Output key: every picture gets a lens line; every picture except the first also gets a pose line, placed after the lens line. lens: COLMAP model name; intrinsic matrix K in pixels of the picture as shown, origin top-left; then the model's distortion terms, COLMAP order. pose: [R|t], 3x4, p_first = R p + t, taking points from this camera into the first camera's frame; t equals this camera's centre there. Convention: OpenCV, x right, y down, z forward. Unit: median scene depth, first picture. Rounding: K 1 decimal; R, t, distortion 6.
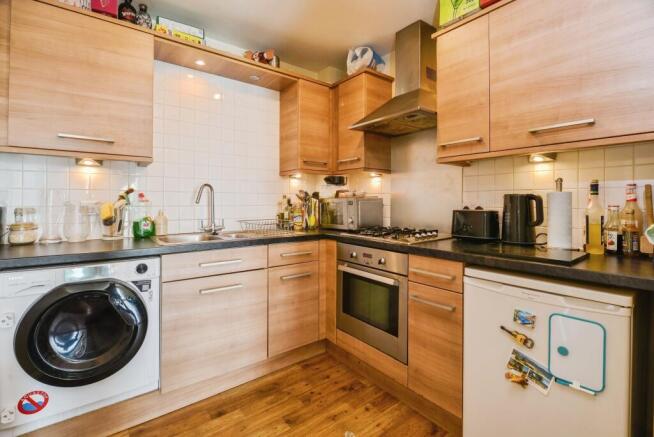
lens RADIAL K [[293.8, 0, 326.8], [0, 293.8, 203.5], [0, 0, 1]] dist [-0.011820, -0.000239]
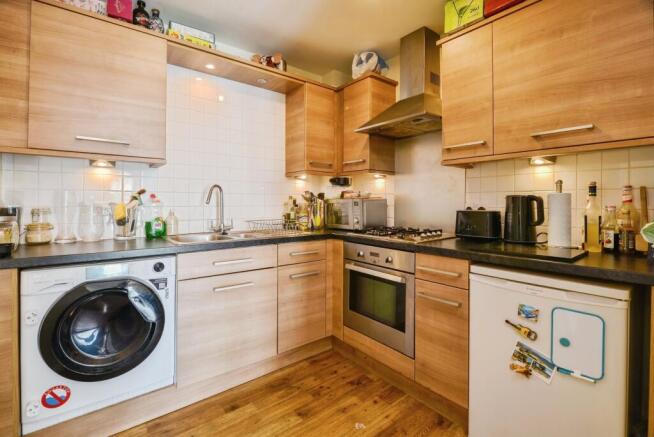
lens RADIAL K [[293.8, 0, 326.8], [0, 293.8, 203.5], [0, 0, 1]] dist [-0.011820, -0.000239]
pose [[0.999915, 0.000548, 0.013050, -0.046937], [-0.000533, 0.999999, -0.001093, -0.000758], [-0.013051, 0.001086, 0.999914, -0.035861]]
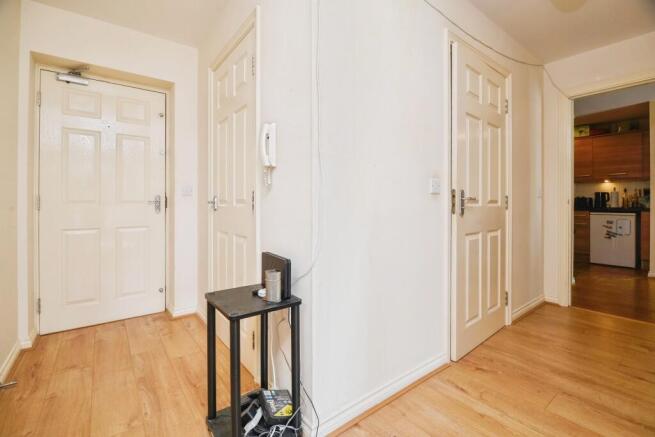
lens RADIAL K [[294.2, 0, 327.3], [0, 294.2, 203.5], [0, 0, 1]] dist [-0.011820, -0.000239]
pose [[1.000000, 0.000667, -0.000396, -2.197833], [-0.000667, 1.000000, -0.000447, 0.089486], [0.000396, 0.000447, 1.000000, -2.064674]]
